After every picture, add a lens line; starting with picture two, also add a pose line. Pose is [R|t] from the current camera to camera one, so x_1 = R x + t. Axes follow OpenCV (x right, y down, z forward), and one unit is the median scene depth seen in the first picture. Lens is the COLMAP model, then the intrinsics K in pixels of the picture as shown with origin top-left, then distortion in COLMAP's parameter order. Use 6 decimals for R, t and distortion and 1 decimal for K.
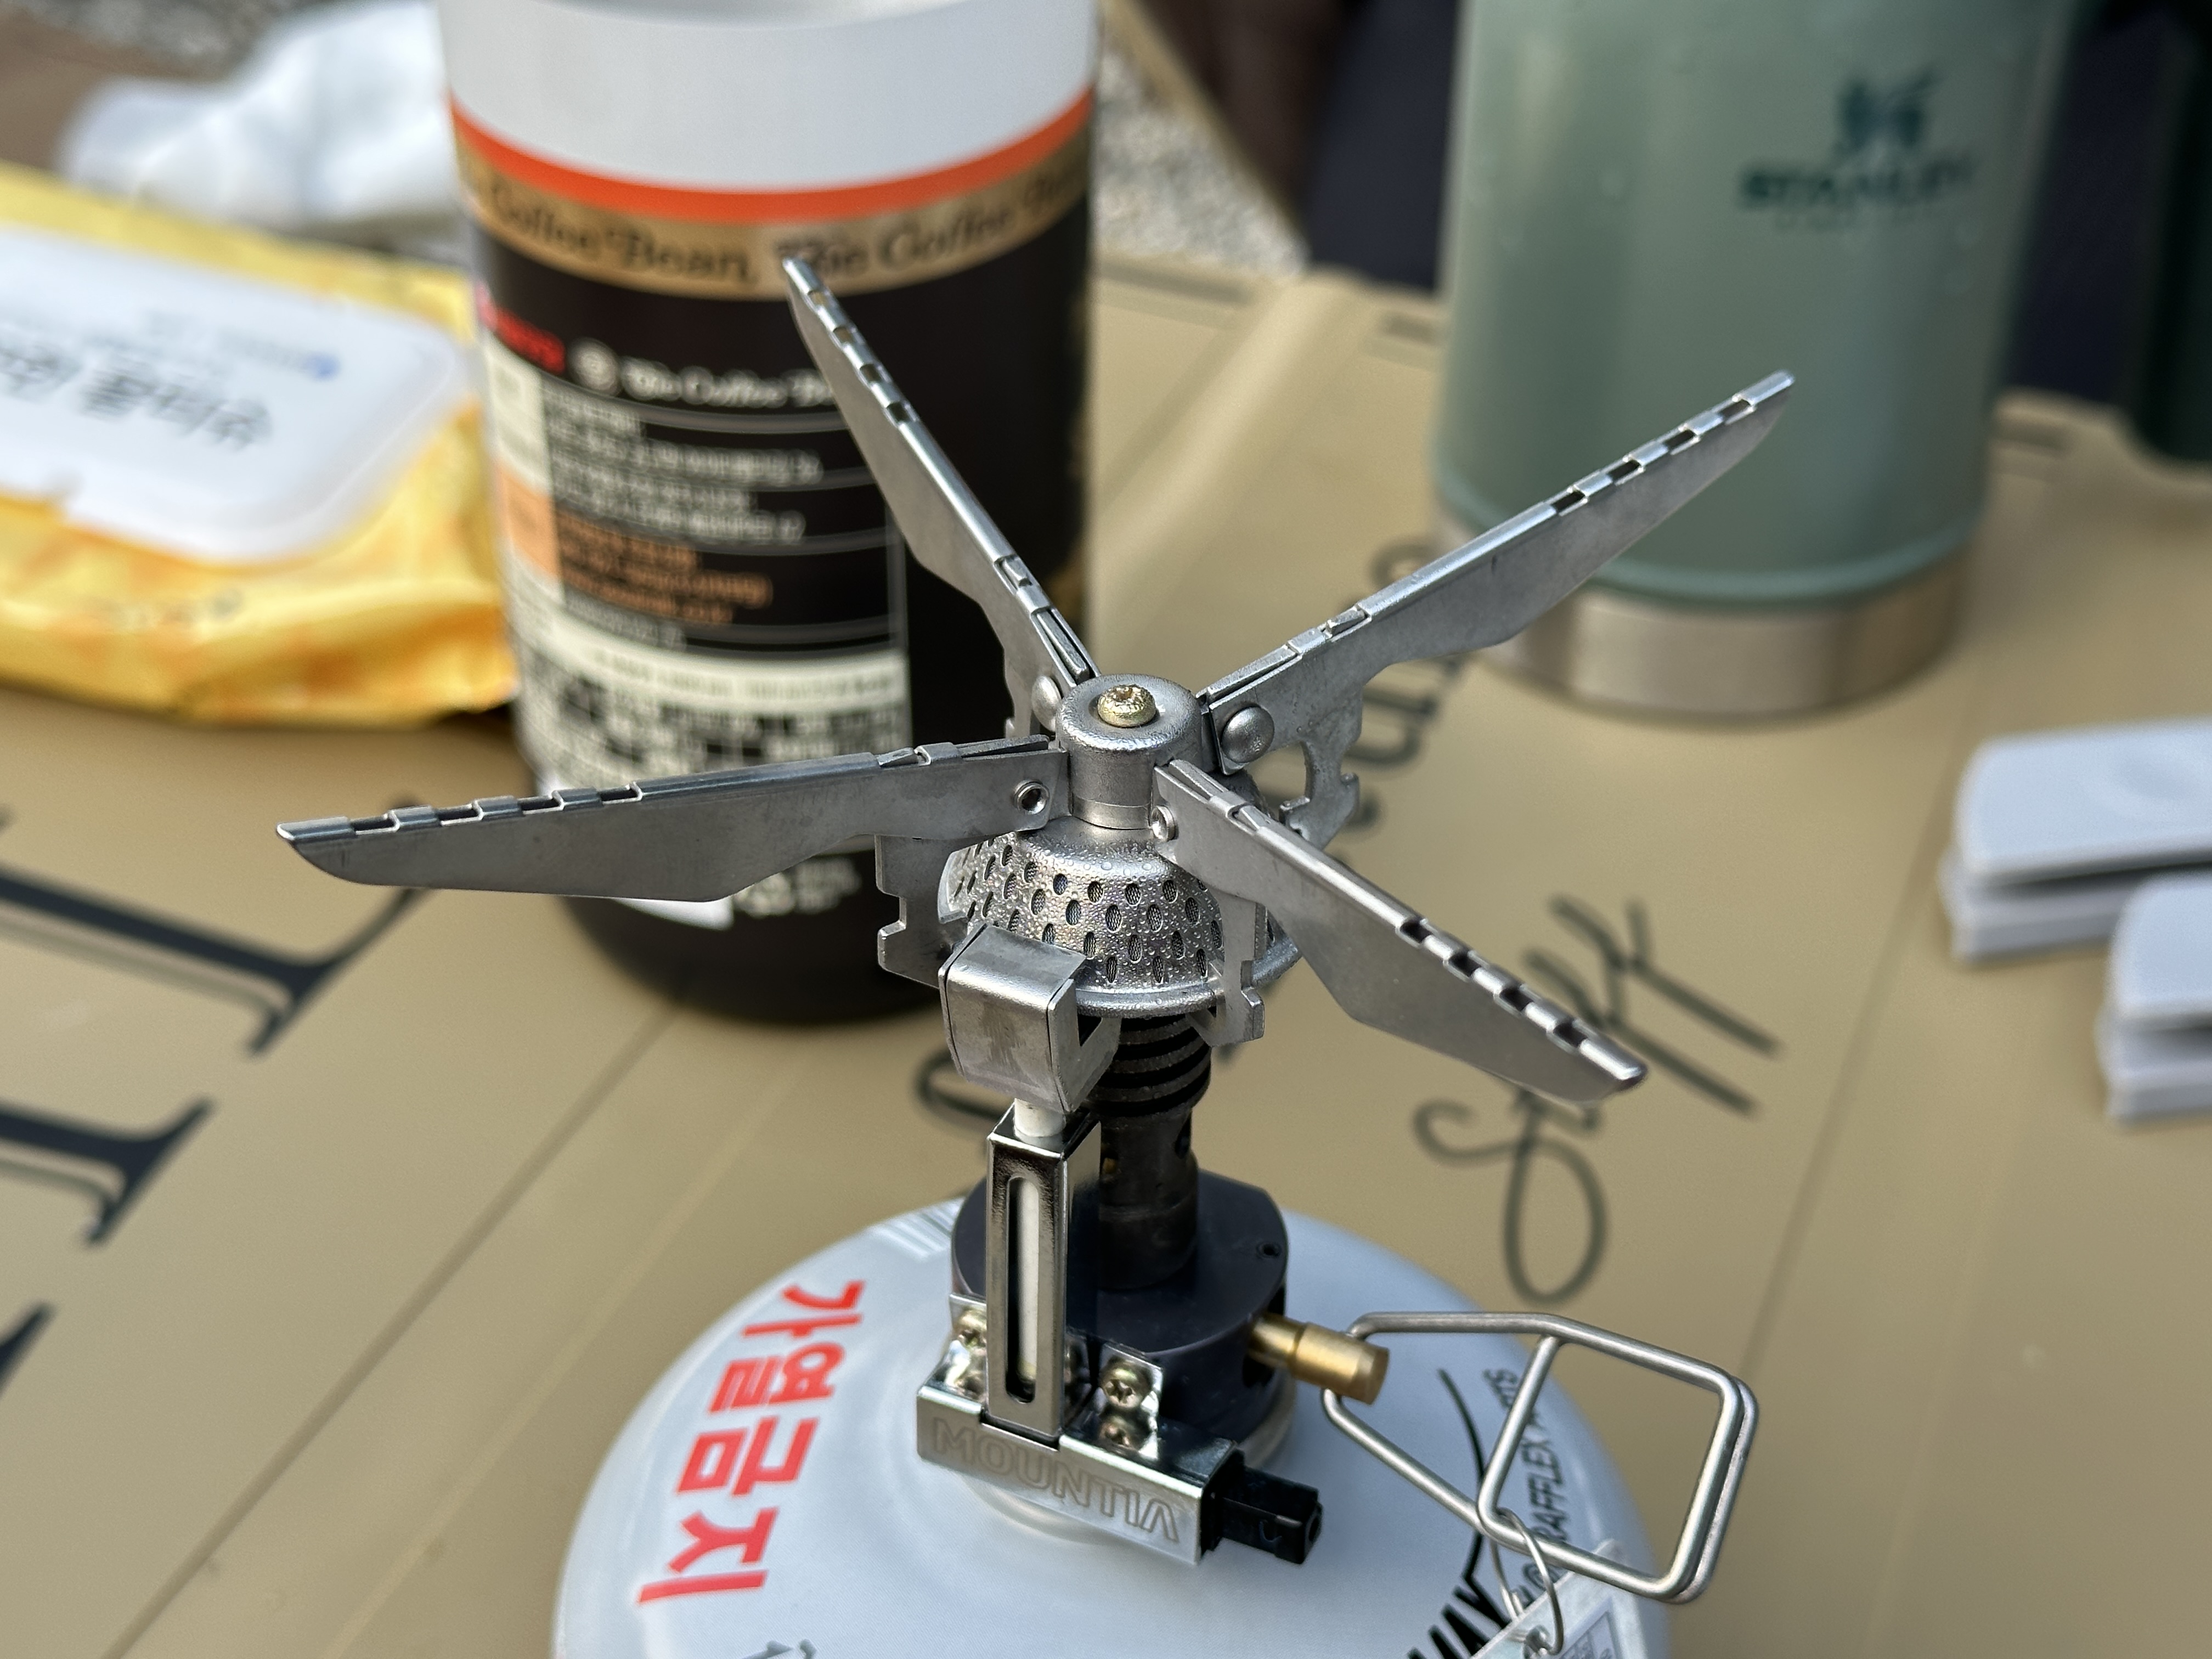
lens RADIAL K [[3113.8, 0, 1106.0], [0, 3113.8, 829.5], [0, 0, 1]] dist [0.119272, 0.004814]
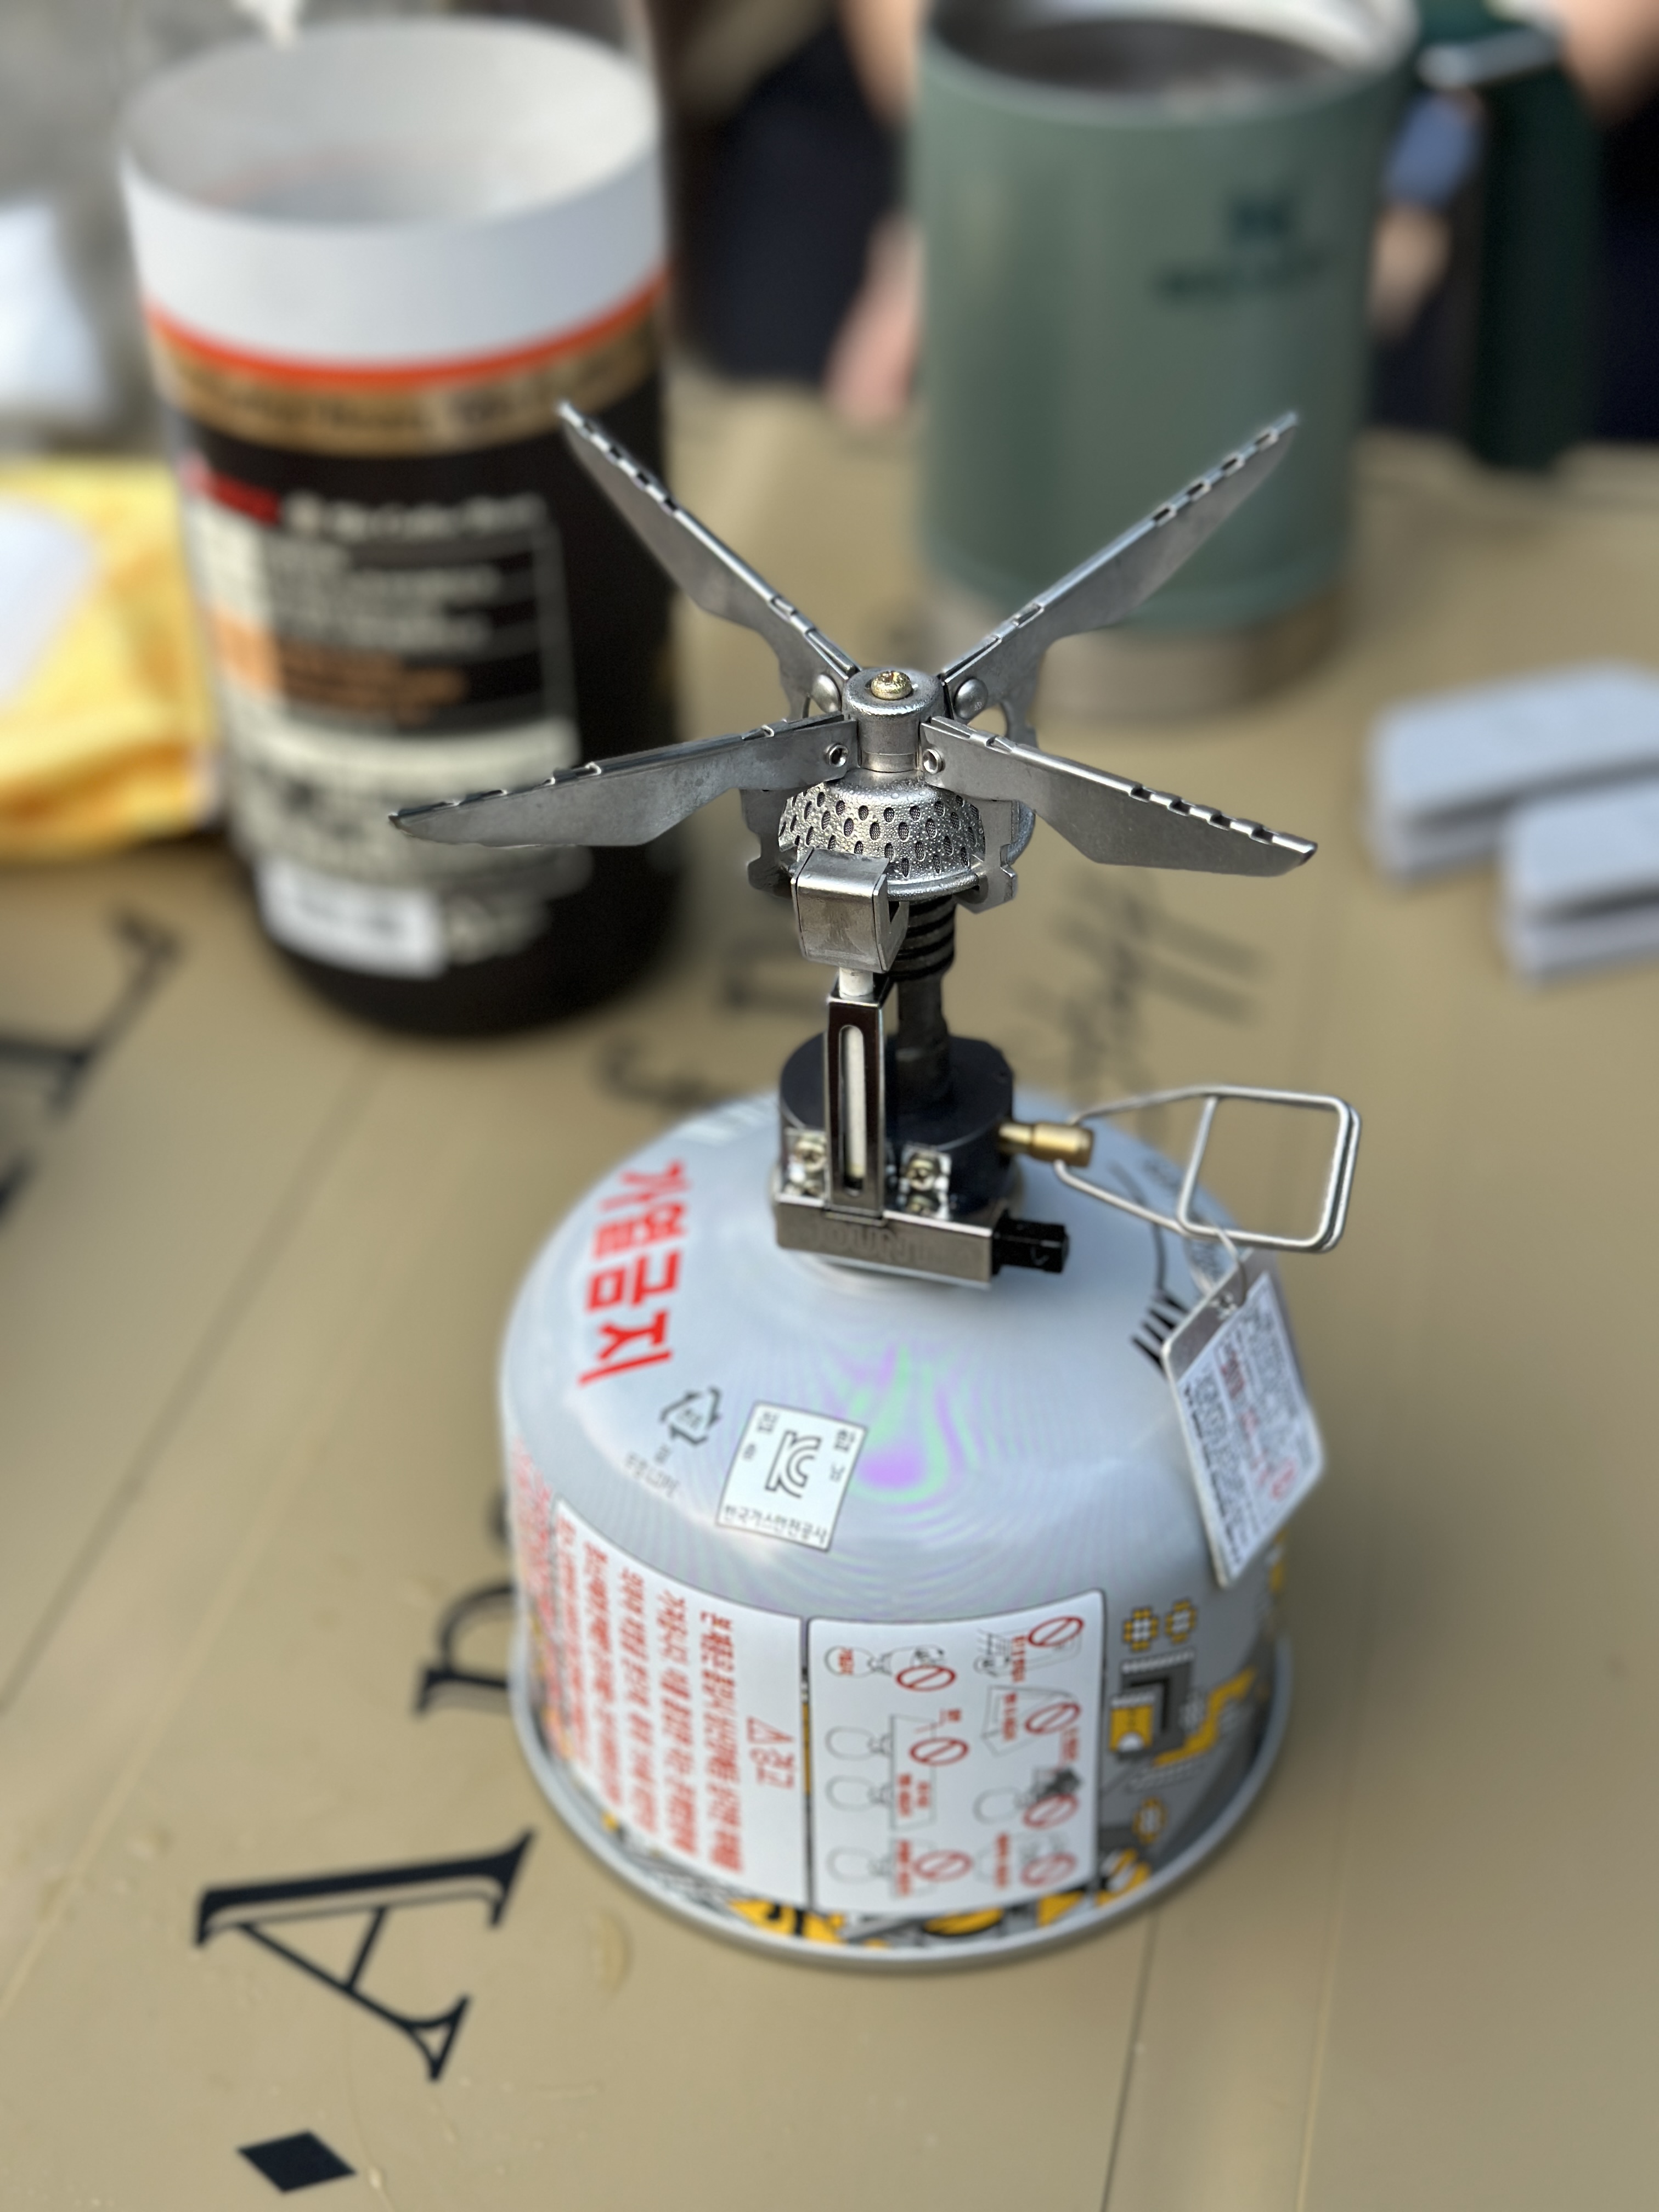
lens RADIAL K [[2979.1, 0, 829.5], [0, 2979.1, 1106.0], [0, 0, 1]] dist [0.052320, 0.092005]
pose [[0.986566, -0.124177, 0.106147, -0.181771], [0.118505, 0.991247, 0.058192, 0.065648], [-0.112444, -0.044831, 0.992646, -0.353127]]
